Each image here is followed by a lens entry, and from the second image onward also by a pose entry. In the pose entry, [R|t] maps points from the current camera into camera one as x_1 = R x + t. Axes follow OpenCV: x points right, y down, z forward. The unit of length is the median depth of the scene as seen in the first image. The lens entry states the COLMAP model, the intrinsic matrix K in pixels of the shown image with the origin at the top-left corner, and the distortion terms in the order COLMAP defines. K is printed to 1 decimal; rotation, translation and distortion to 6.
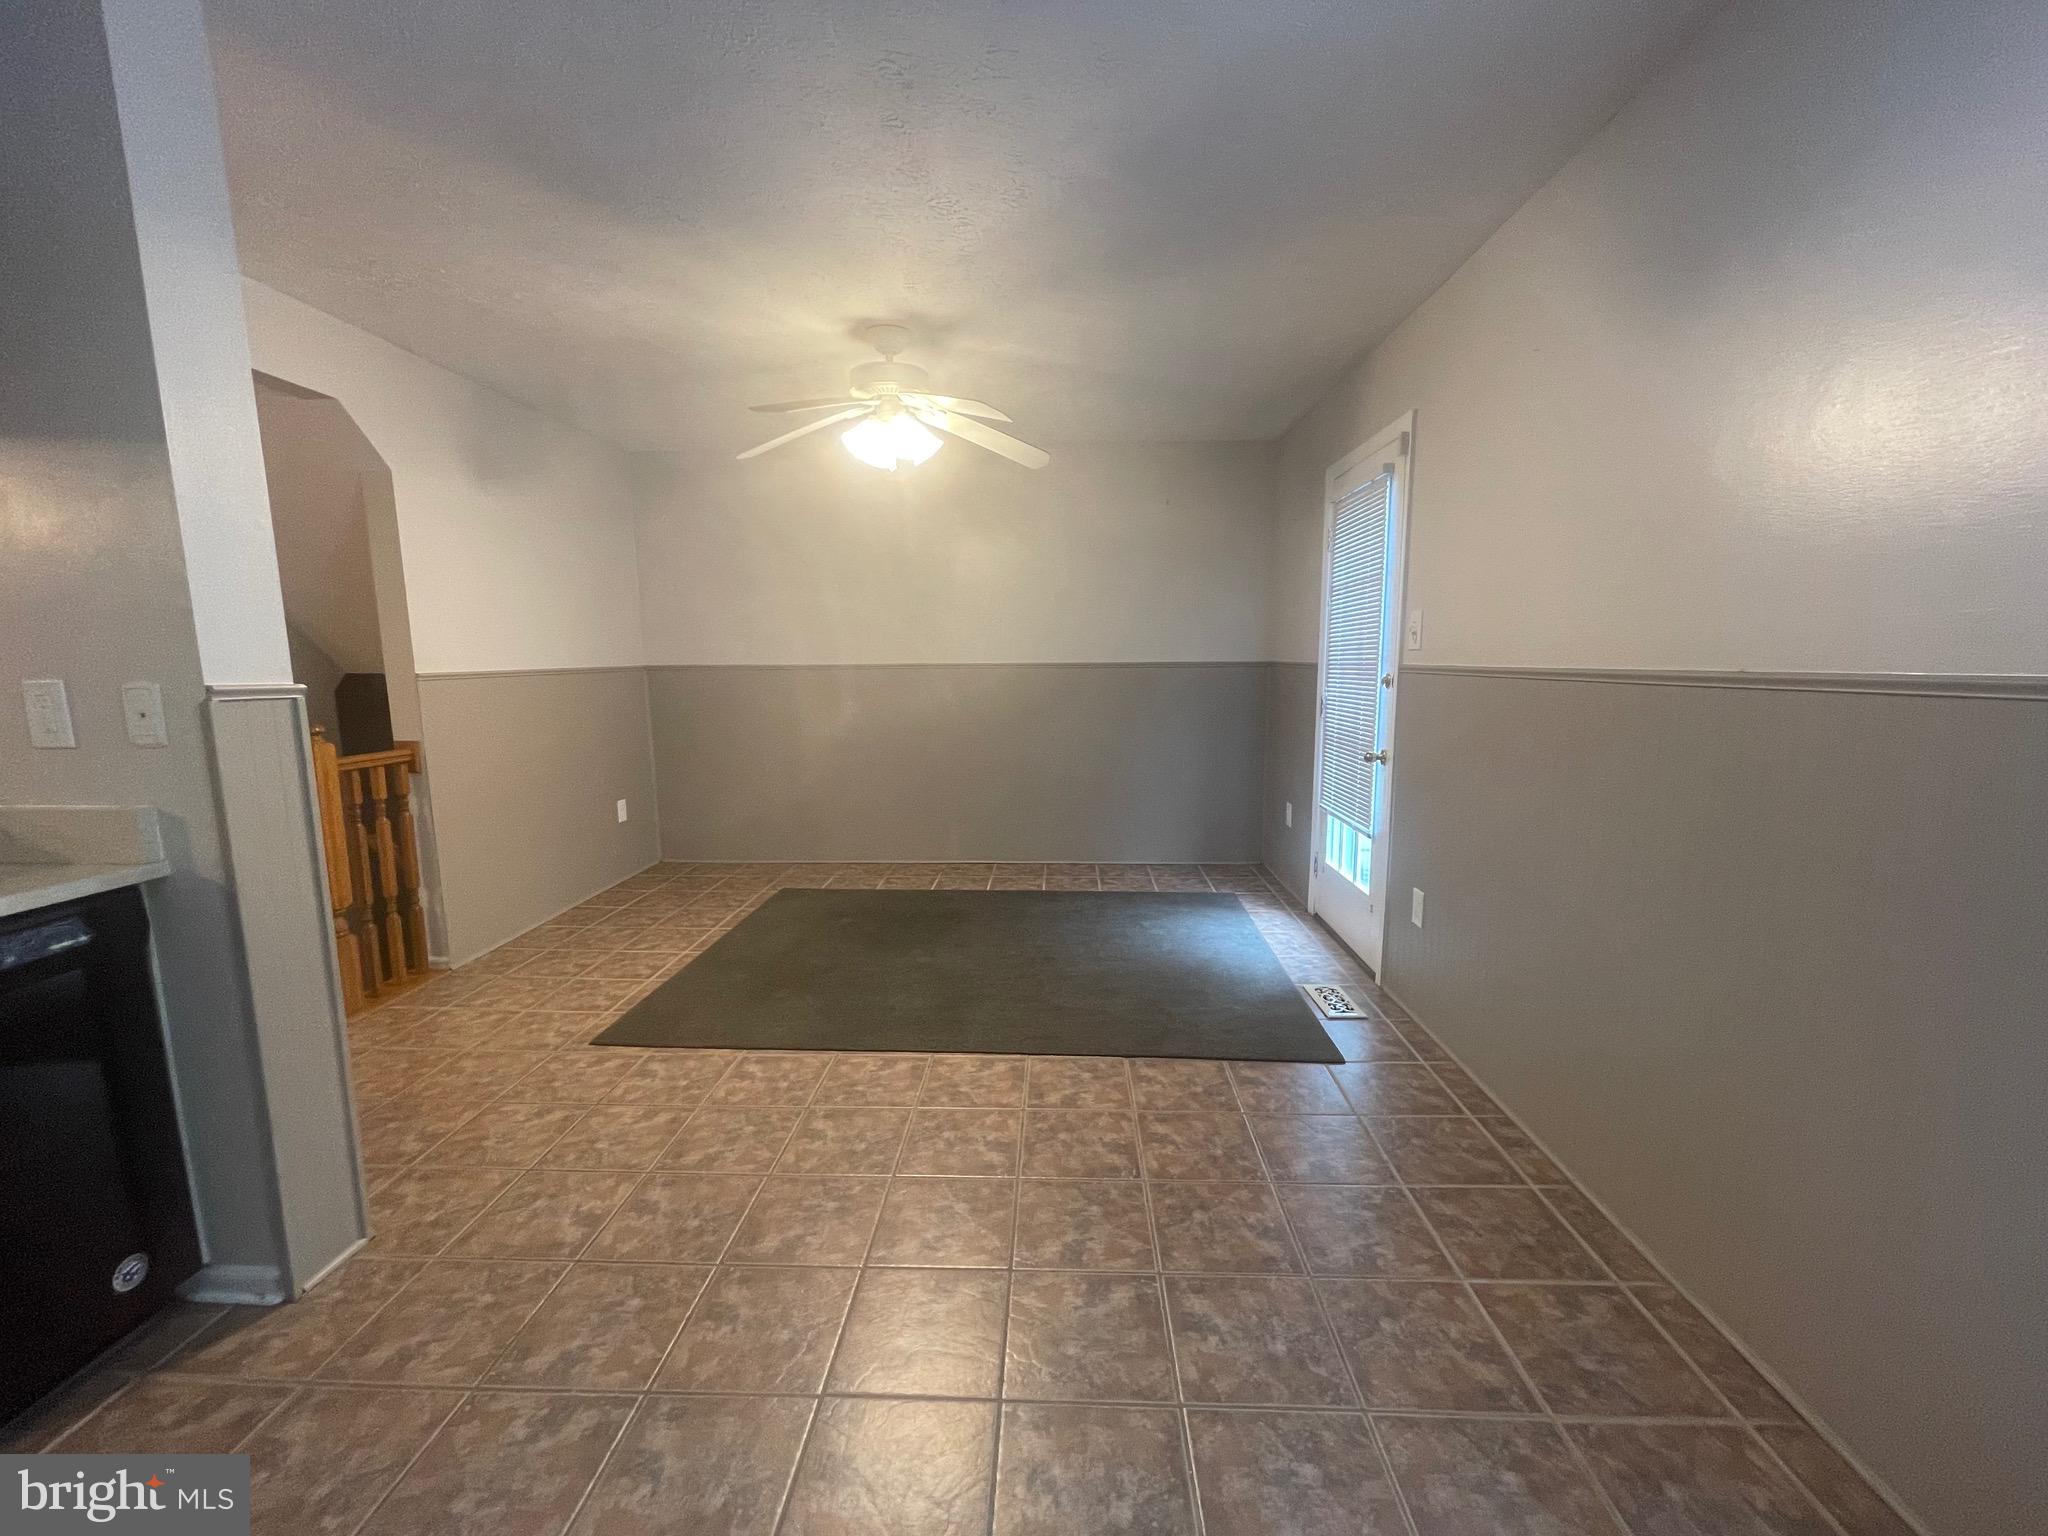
lens RADIAL K [[832.5, 0, 1024.5], [0, 832.5, 771.6], [0, 0, 1]] dist [0.002573, -0.000611]
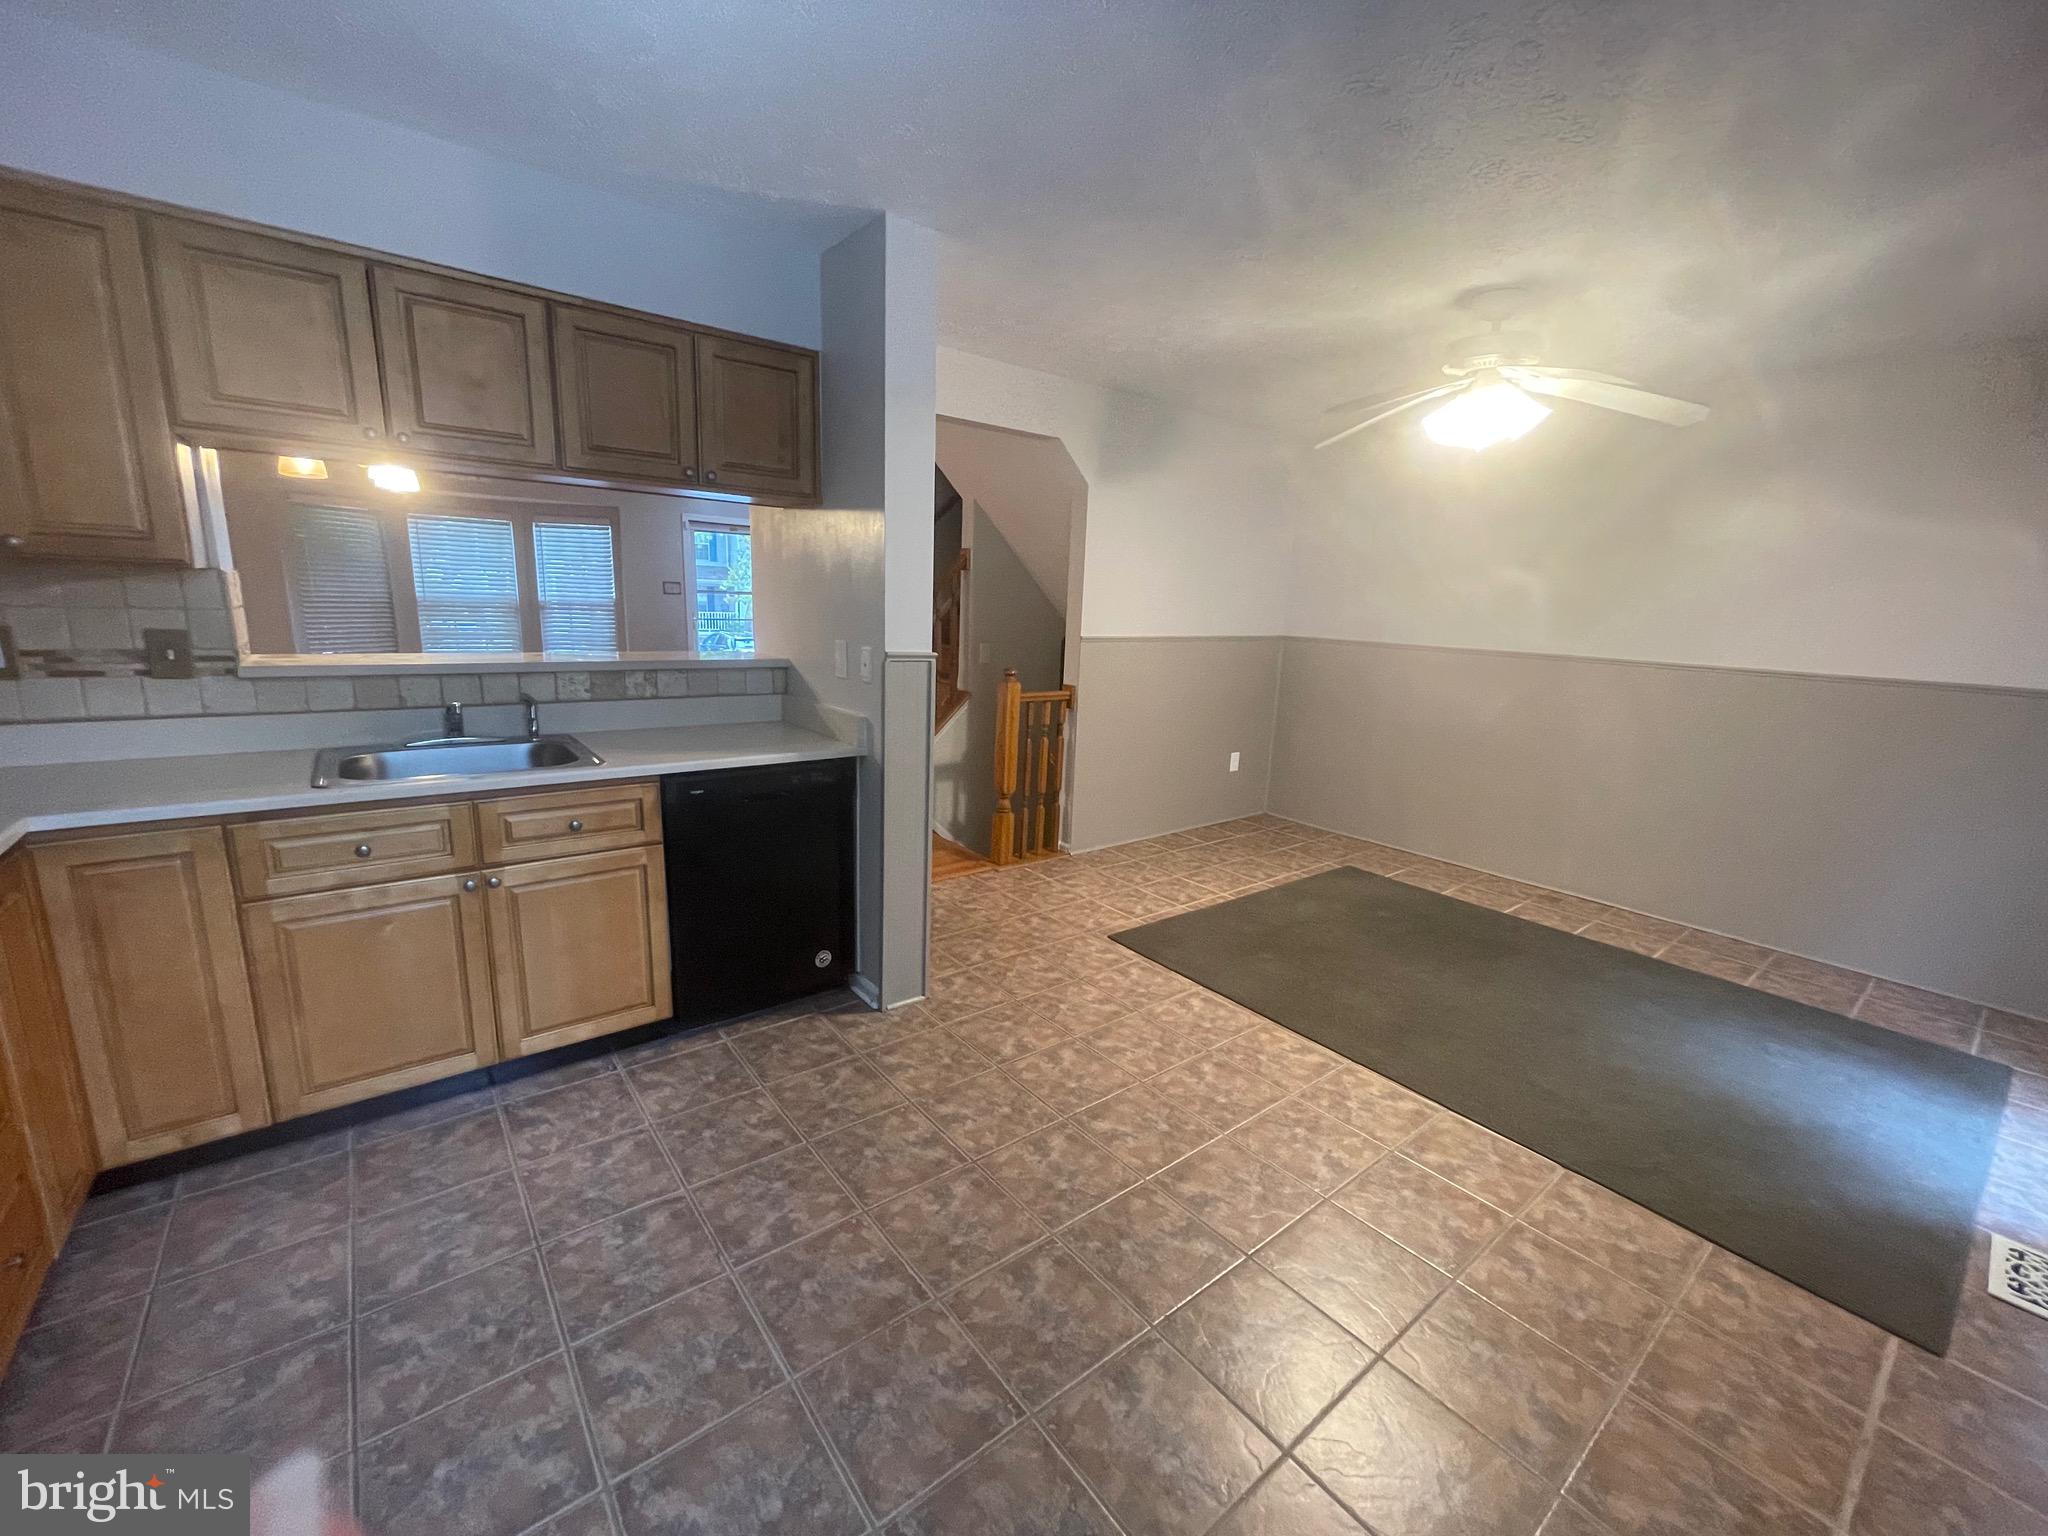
lens RADIAL K [[832.5, 0, 1027.4], [0, 832.5, 765.5], [0, 0, 1]] dist [0.002573, -0.000611]
pose [[0.656983, 0.183611, -0.731205, 0.262743], [-0.149001, 0.982381, 0.112807, -0.054662], [0.739035, 0.034838, 0.672766, 0.030465]]
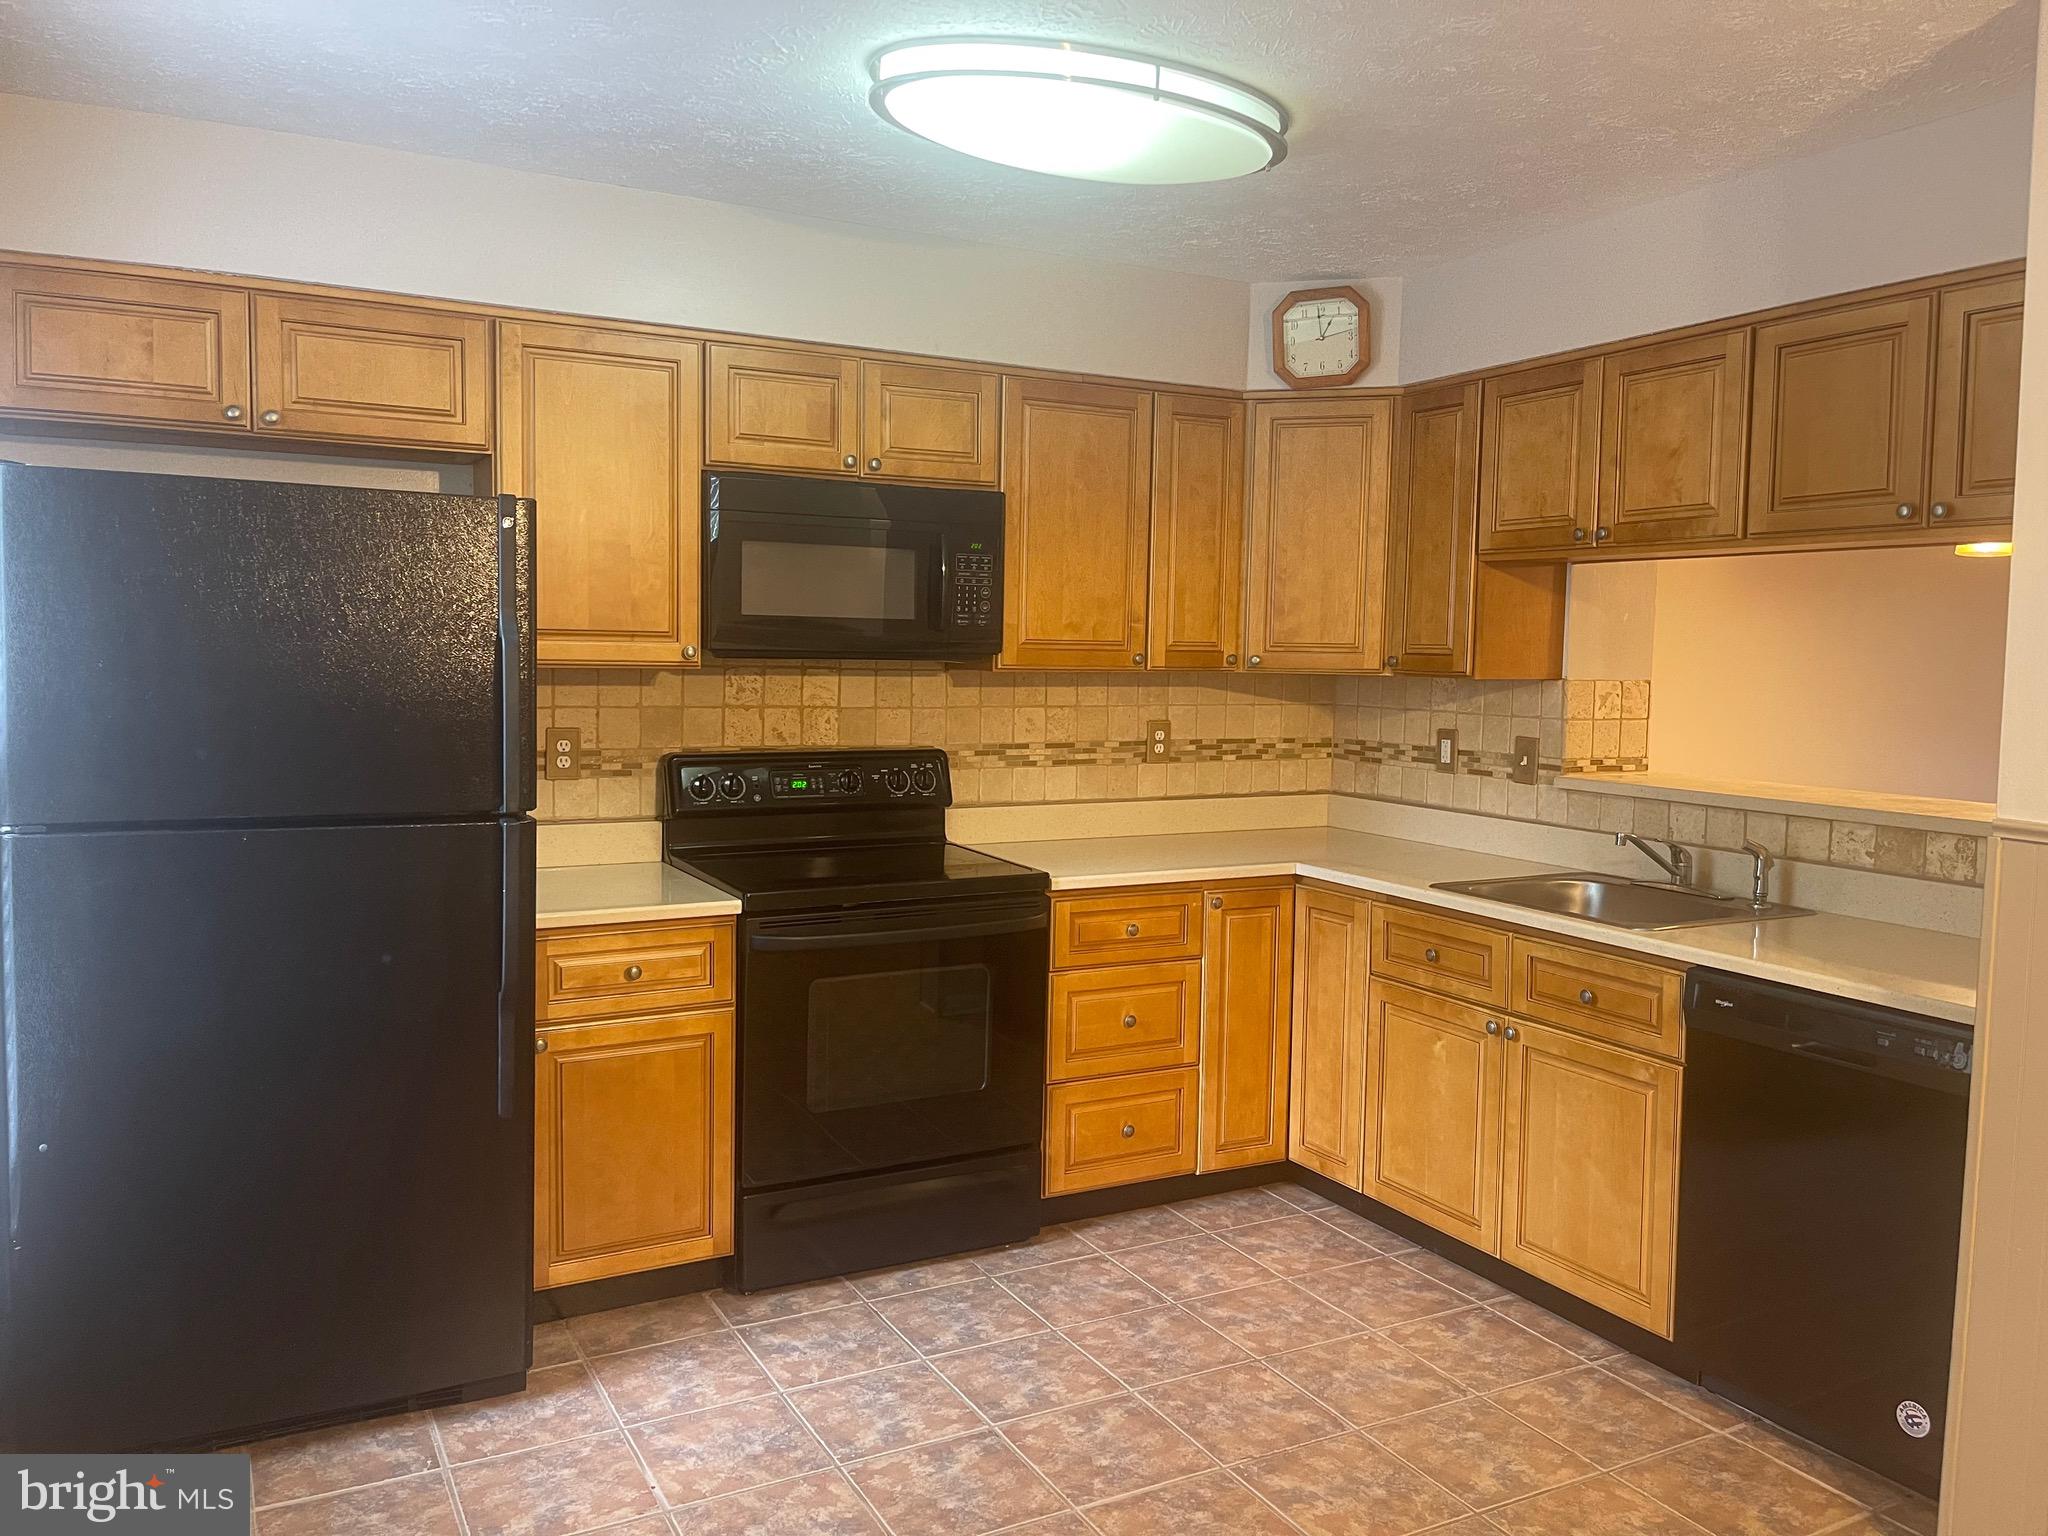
lens RADIAL K [[1542.5, 0, 1024.6], [0, 1542.5, 753.9], [0, 0, 1]] dist [0.039731, -0.021703]
pose [[-0.856195, 0.030956, -0.515725, 0.333496], [-0.080345, 0.978082, 0.192095, -0.194580], [0.510367, 0.205907, -0.834942, 0.899034]]
